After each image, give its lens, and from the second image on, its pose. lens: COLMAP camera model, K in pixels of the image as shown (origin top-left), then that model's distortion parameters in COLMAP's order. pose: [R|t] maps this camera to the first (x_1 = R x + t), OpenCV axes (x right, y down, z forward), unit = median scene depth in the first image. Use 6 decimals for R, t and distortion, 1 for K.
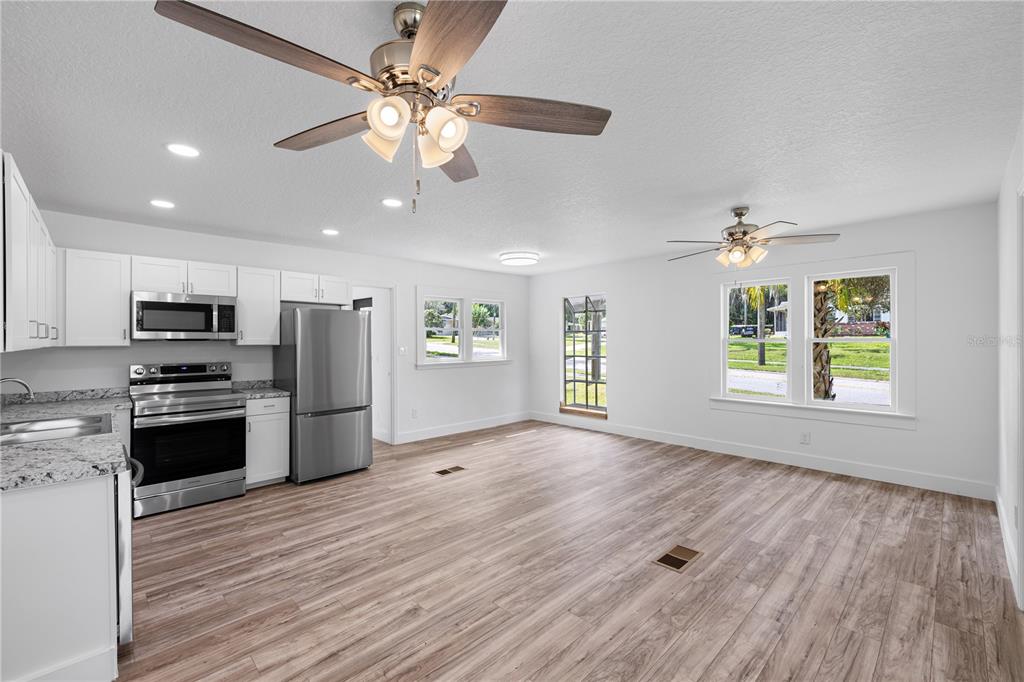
lens RADIAL K [[436.4, 0, 505.1], [0, 436.4, 341.7], [0, 0, 1]] dist [-0.001671, -0.000697]
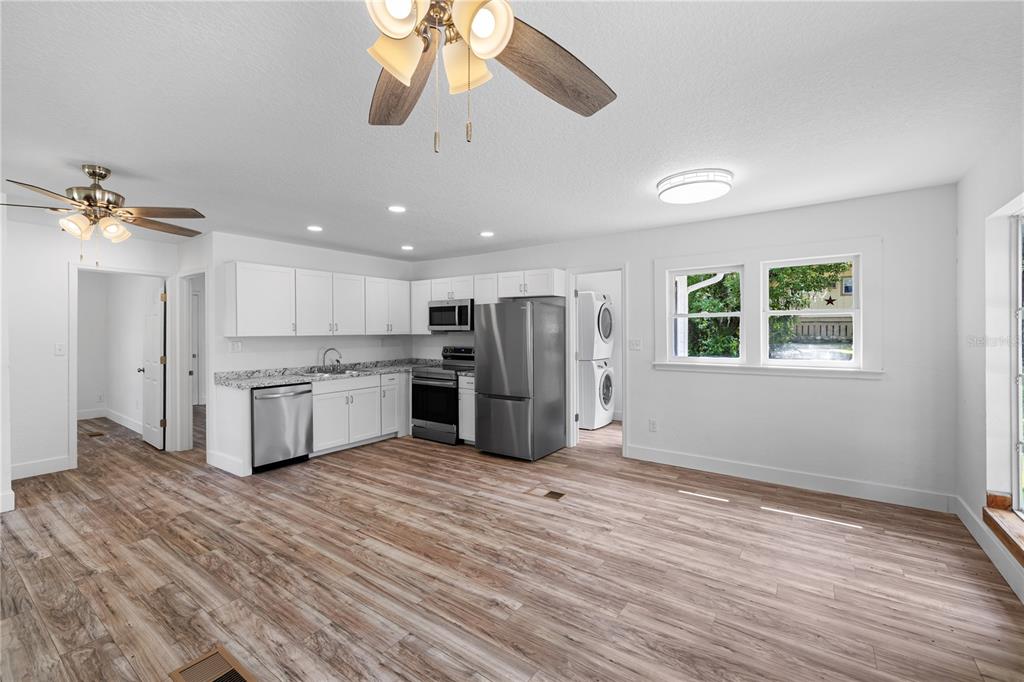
lens RADIAL K [[436.4, 0, 505.3], [0, 436.4, 331.6], [0, 0, 1]] dist [-0.001671, -0.000697]
pose [[0.176000, 0.003247, -0.984385, 0.890184], [-0.003029, 0.999992, 0.002757, -0.007244], [0.984385, 0.002496, 0.176009, 1.067477]]
